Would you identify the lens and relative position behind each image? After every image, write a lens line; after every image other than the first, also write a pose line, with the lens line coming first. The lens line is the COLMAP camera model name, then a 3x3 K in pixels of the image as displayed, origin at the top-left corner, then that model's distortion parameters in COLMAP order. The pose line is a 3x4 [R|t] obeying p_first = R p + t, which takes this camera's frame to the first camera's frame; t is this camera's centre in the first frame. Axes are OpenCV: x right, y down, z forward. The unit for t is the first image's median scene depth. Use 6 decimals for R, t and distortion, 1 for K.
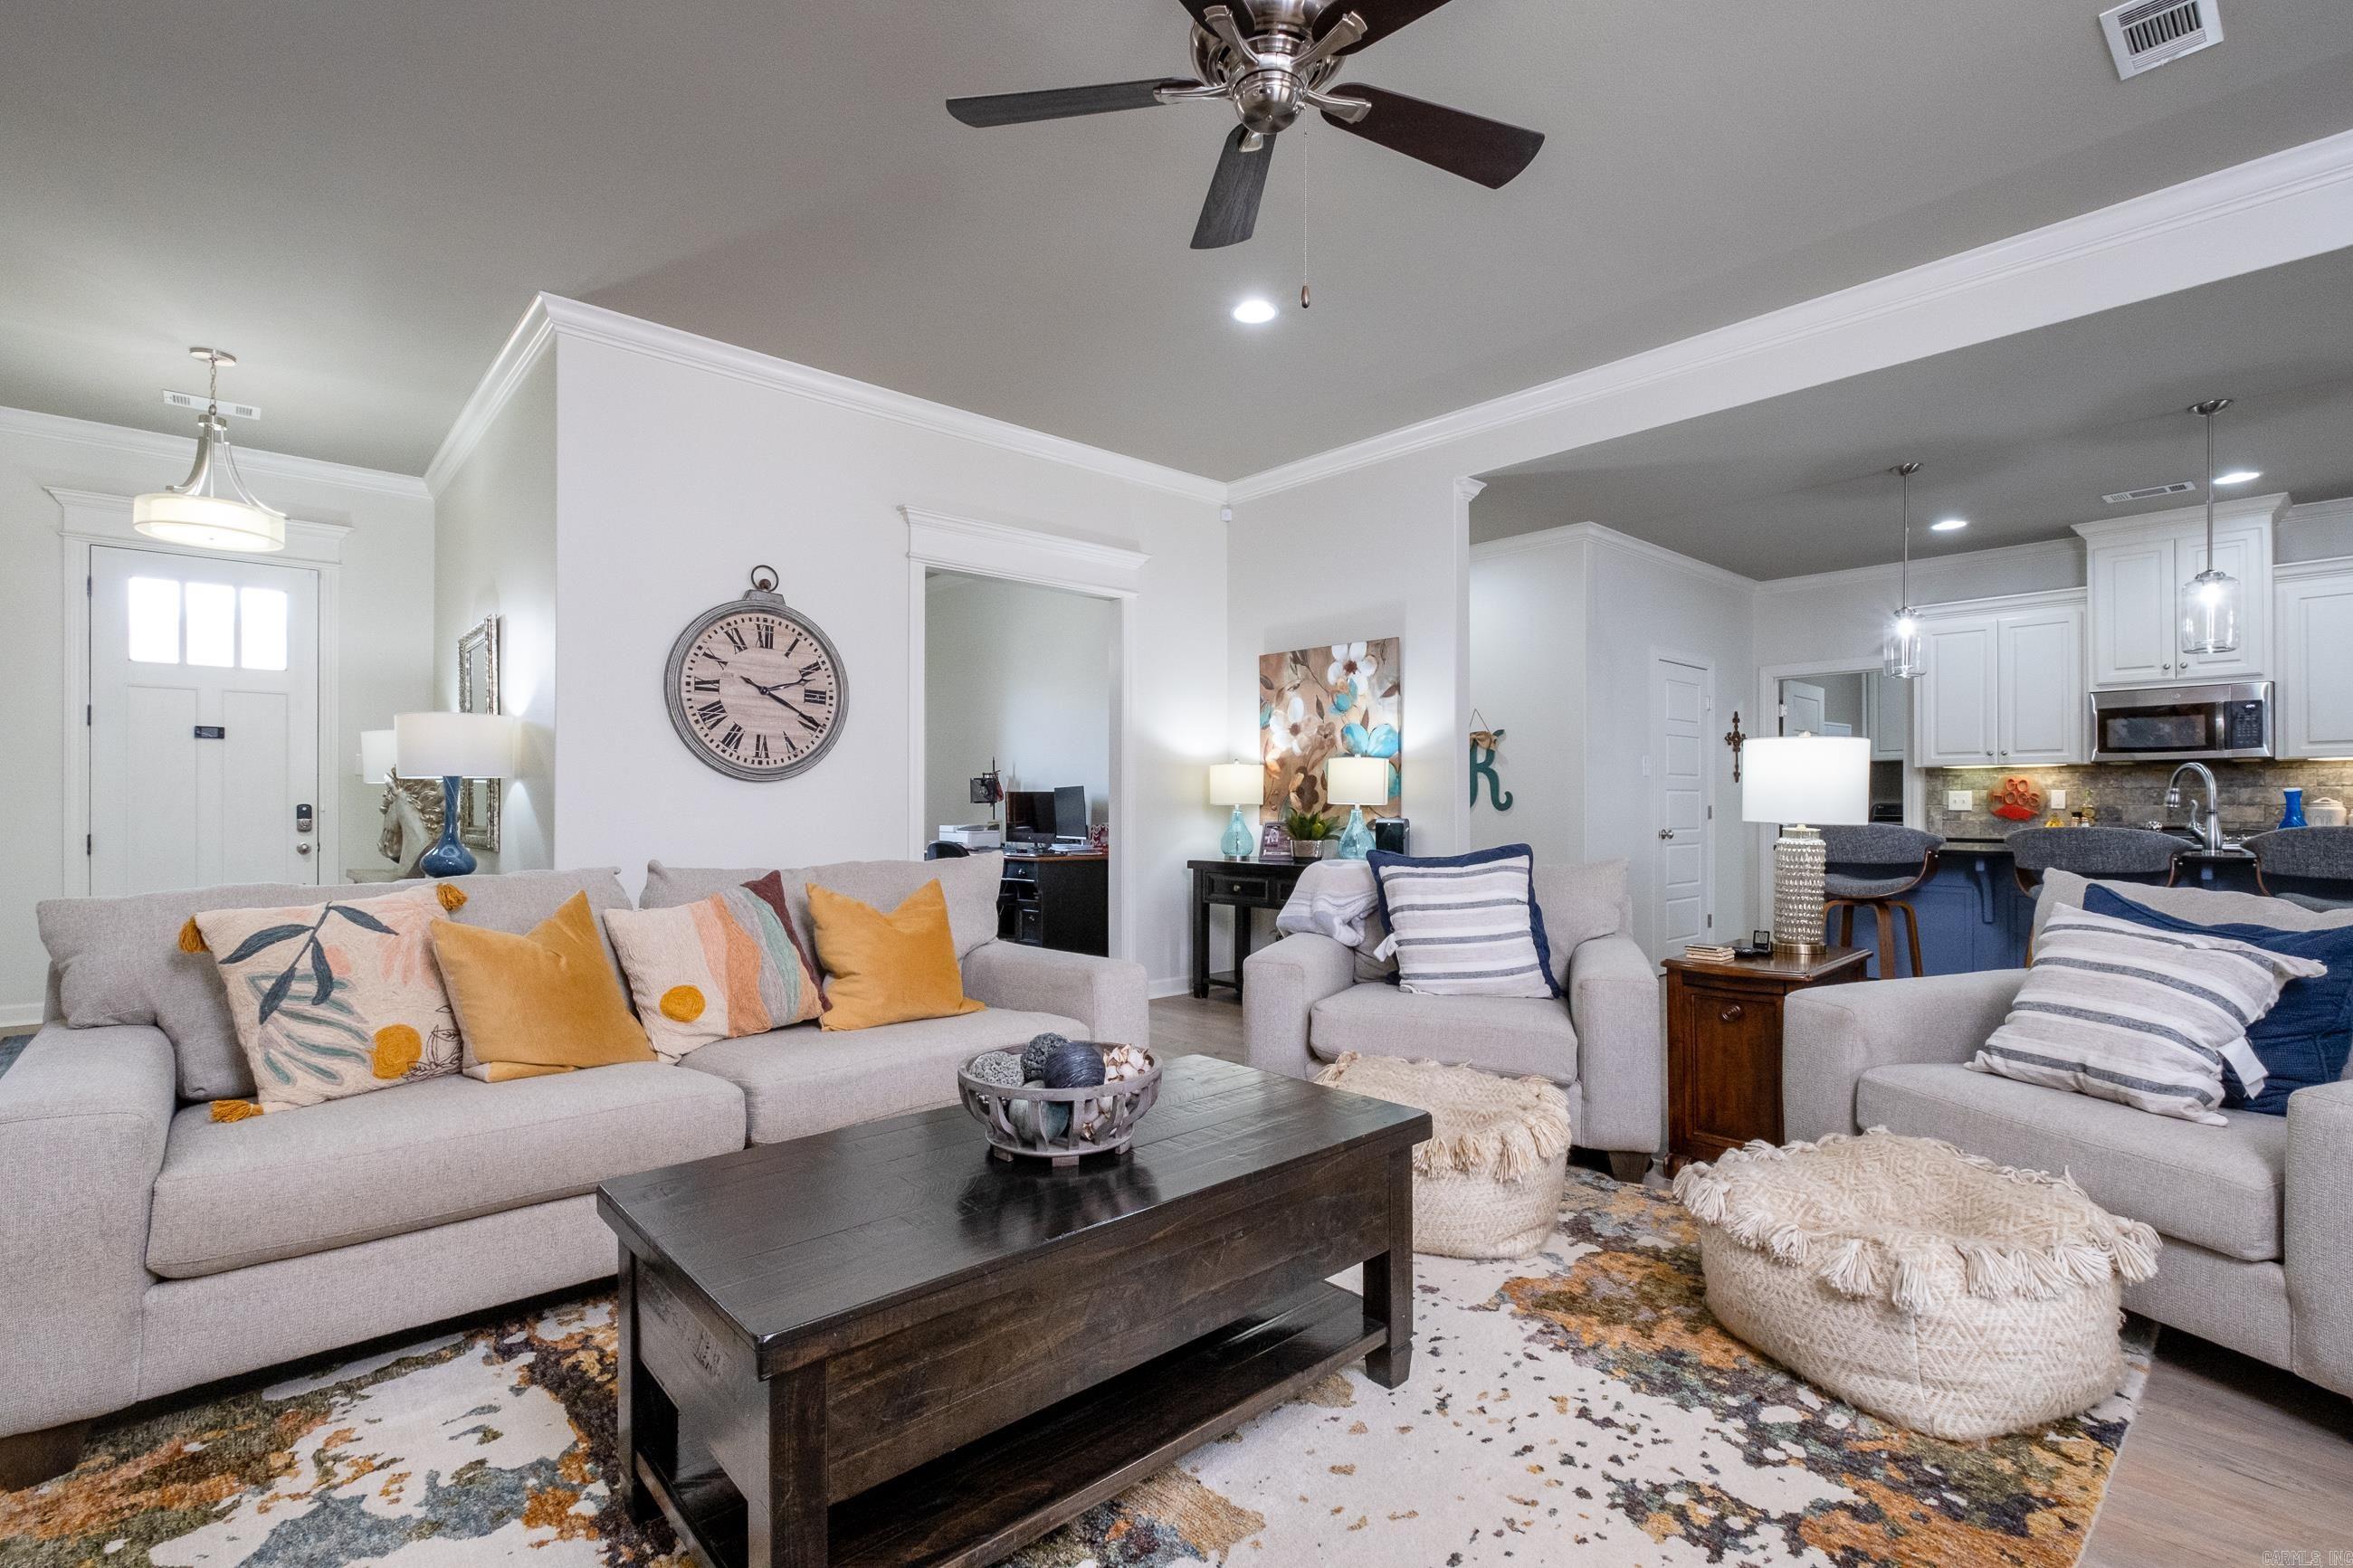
lens RADIAL K [[1074.6, 0, 1184.7], [0, 1074.6, 798.7], [0, 0, 1]] dist [-0.005185, -0.000730]
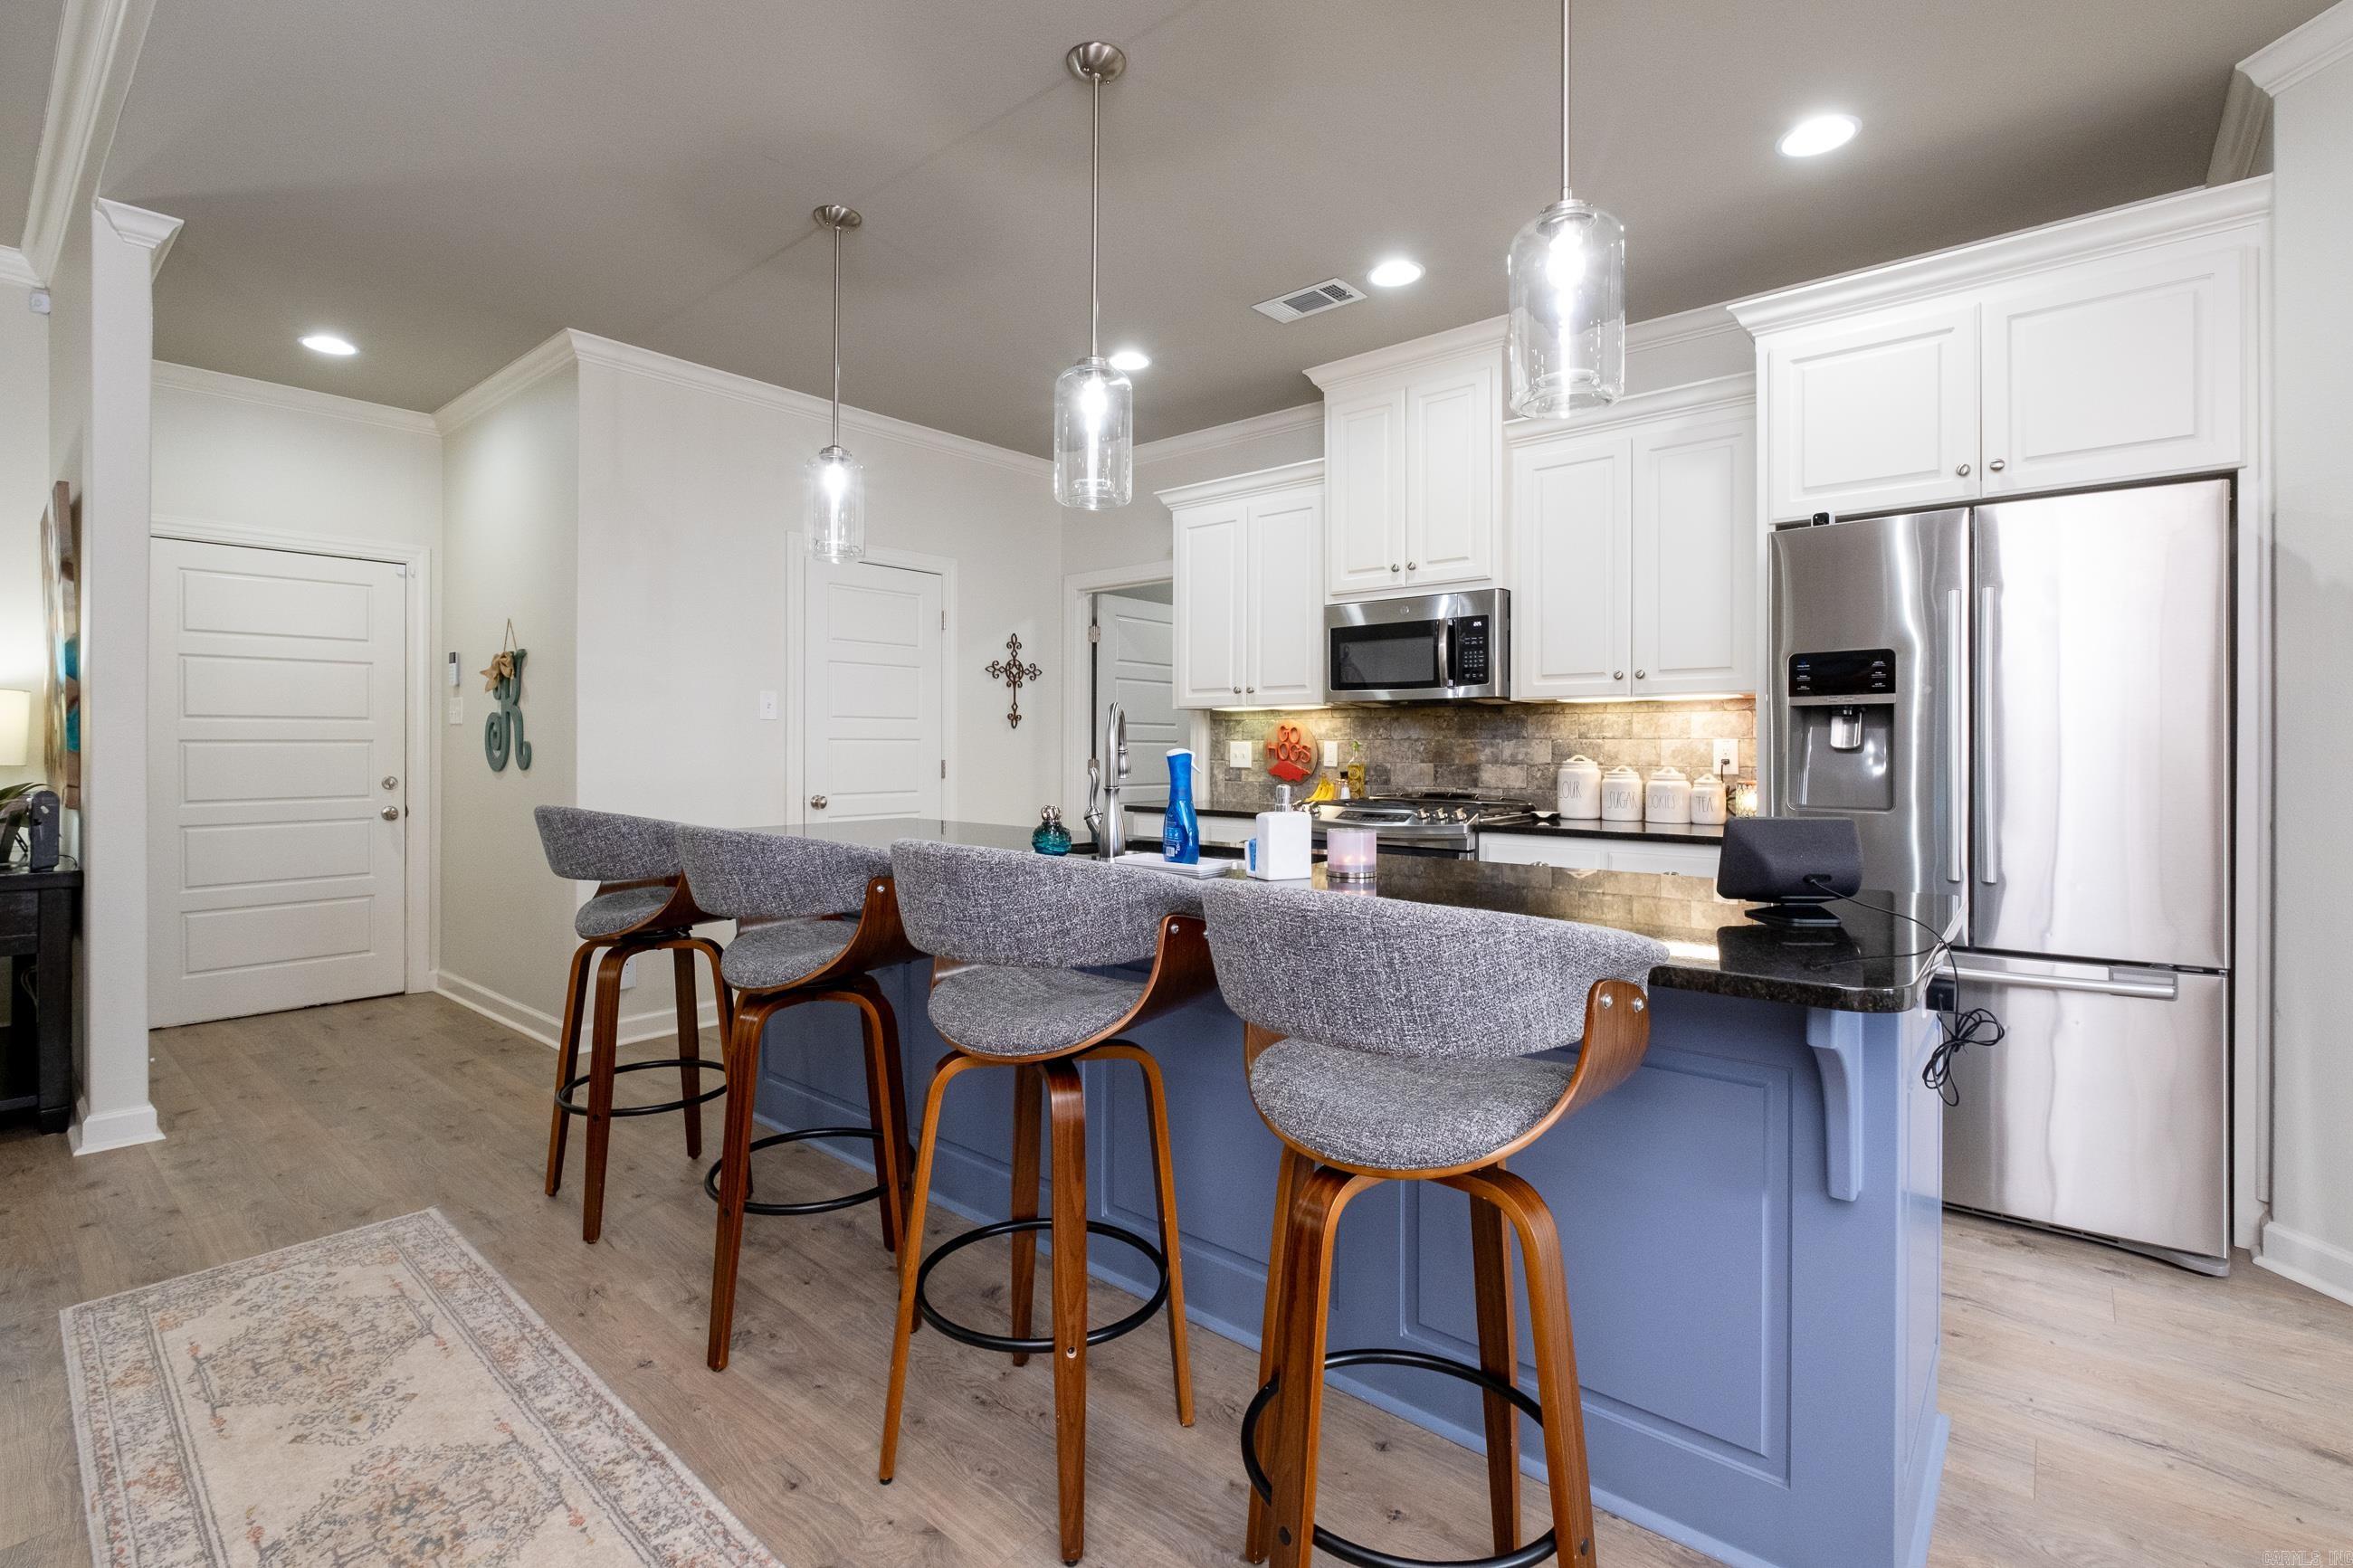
lens RADIAL K [[1046.2, 0, 1174.1], [0, 1046.2, 746.2], [0, 0, 1]] dist [-0.002277, -0.000967]
pose [[0.990285, 0.001668, 0.139040, 0.683327], [-0.002566, 0.999977, 0.006279, -0.010056], [-0.139026, -0.006575, 0.990267, 0.338496]]
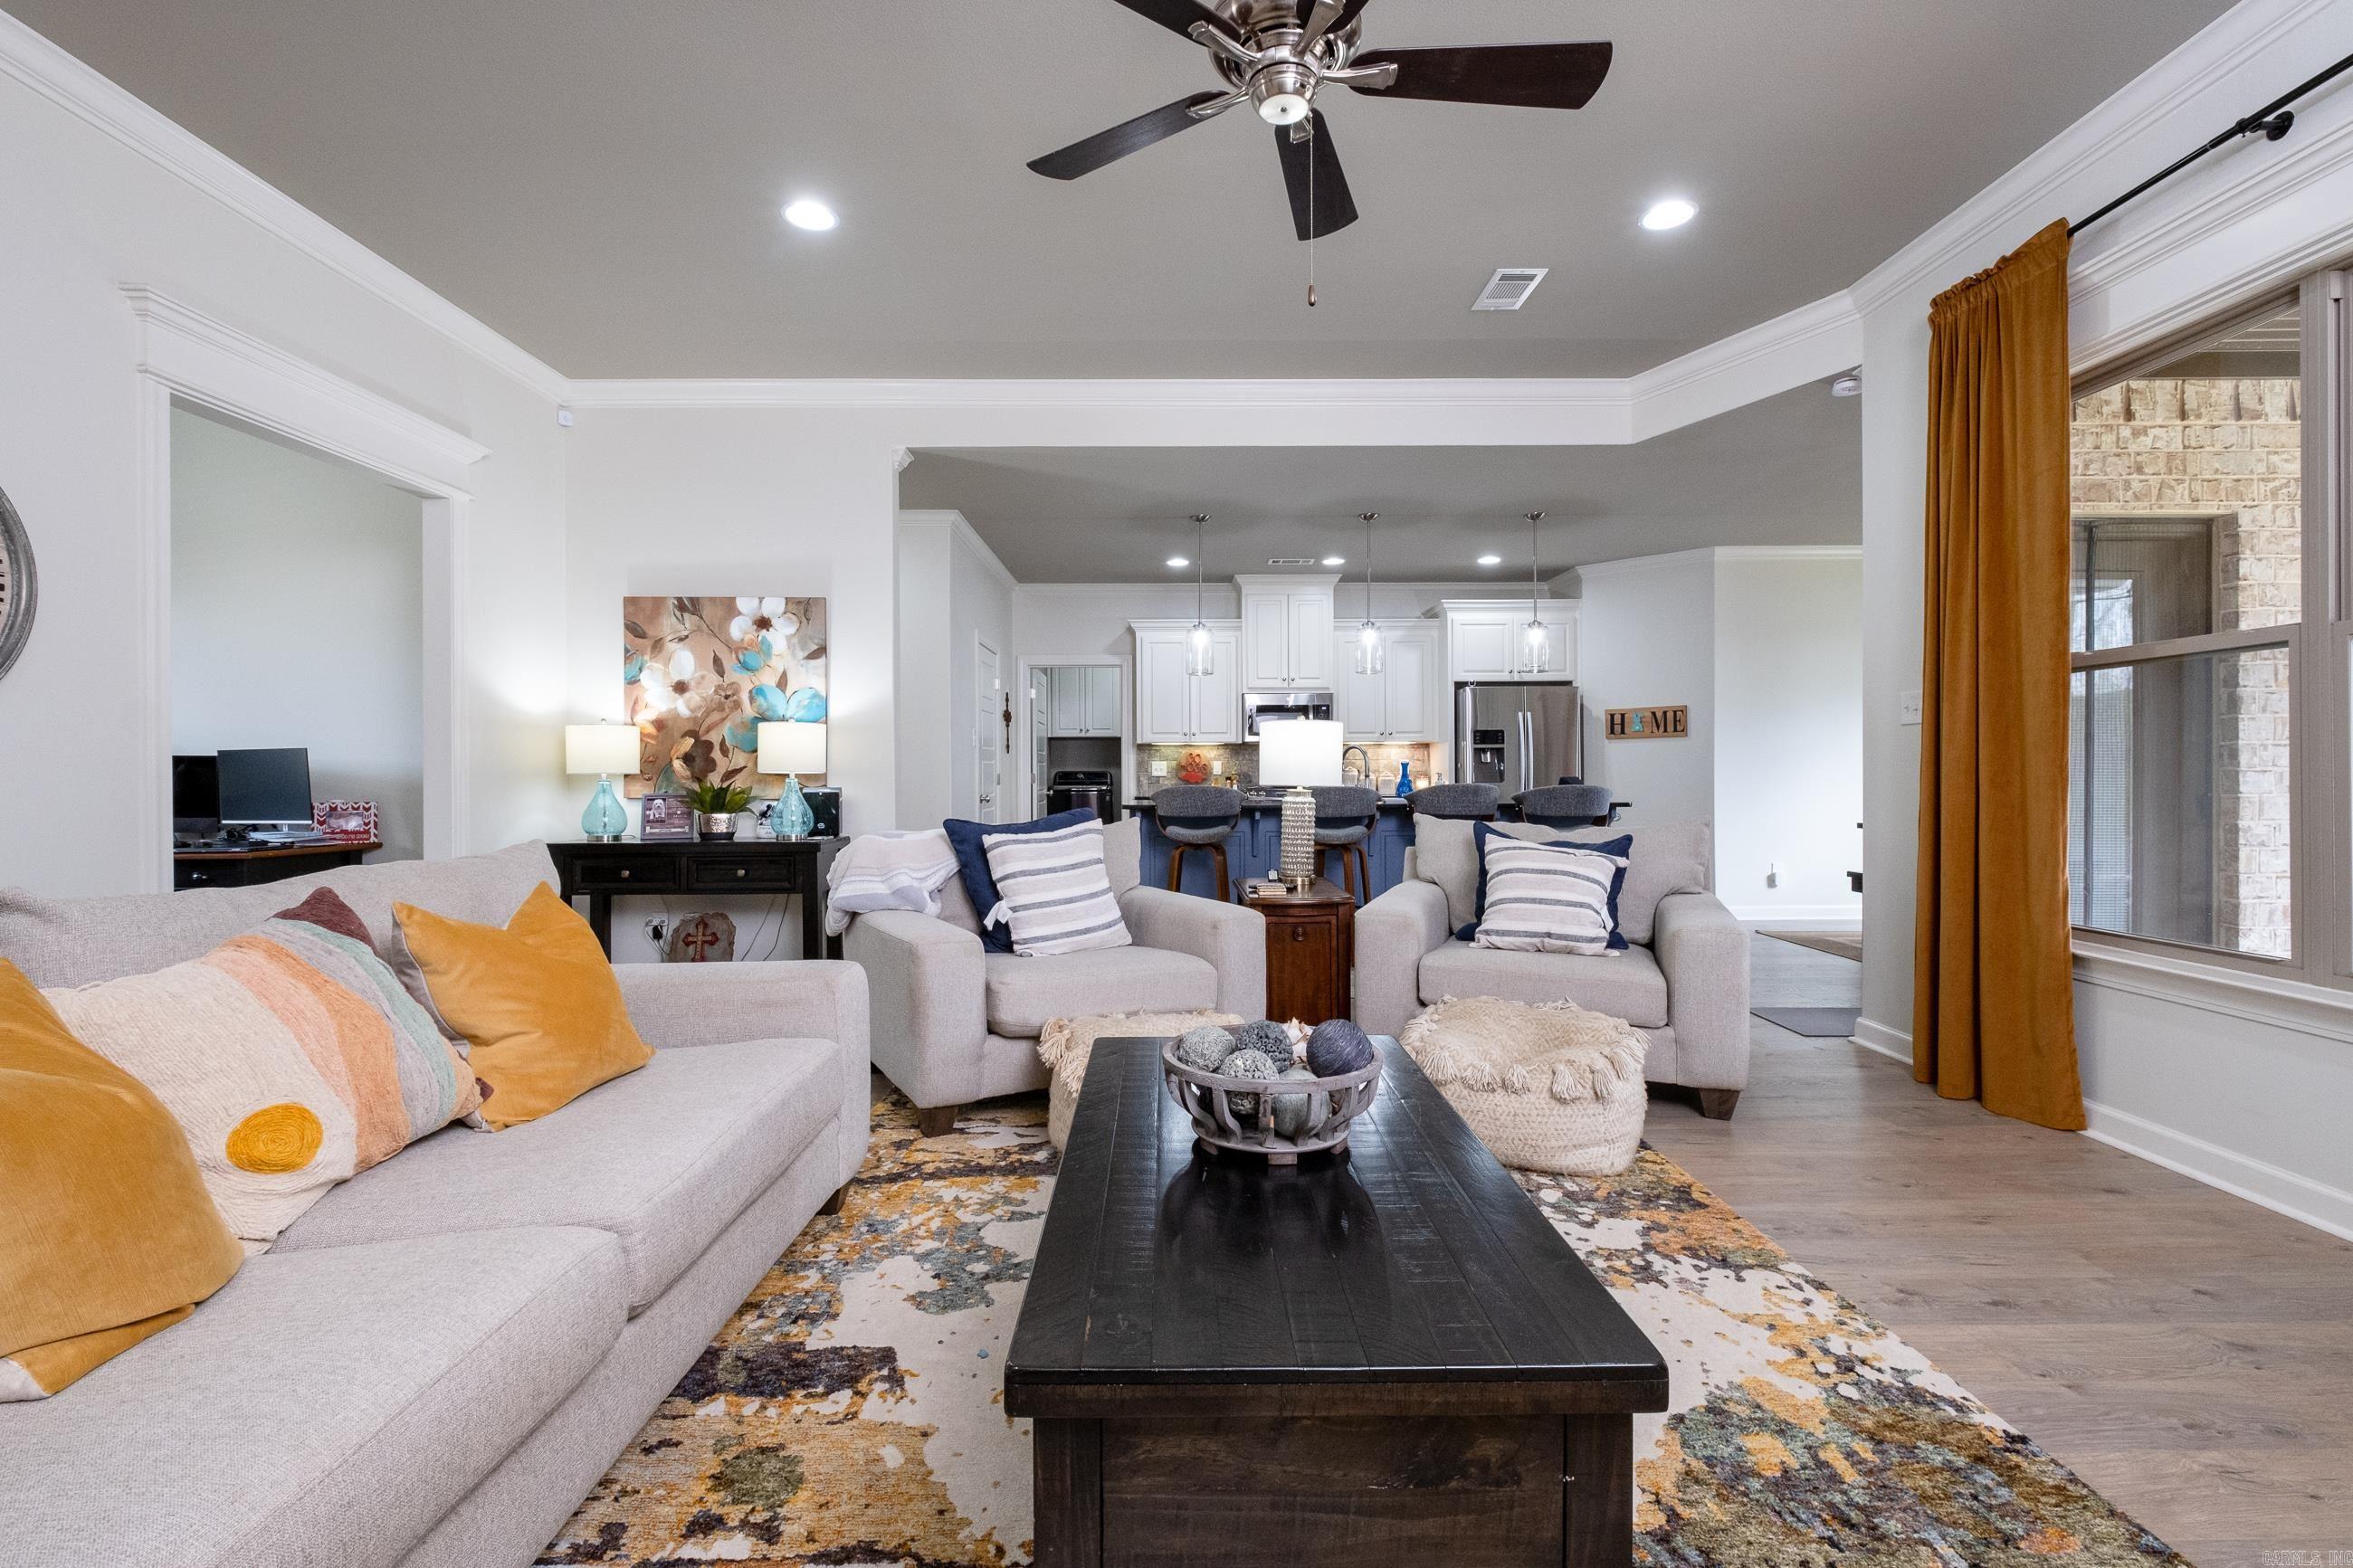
lens RADIAL K [[1036.8, 0, 1178.9], [0, 1036.8, 774.9], [0, 0, 1]] dist [-0.003412, -0.000212]
pose [[0.666457, -0.004735, 0.745529, -0.262667], [-0.000549, 0.999976, 0.006842, 0.000591], [-0.745544, -0.004969, 0.666438, 0.145068]]
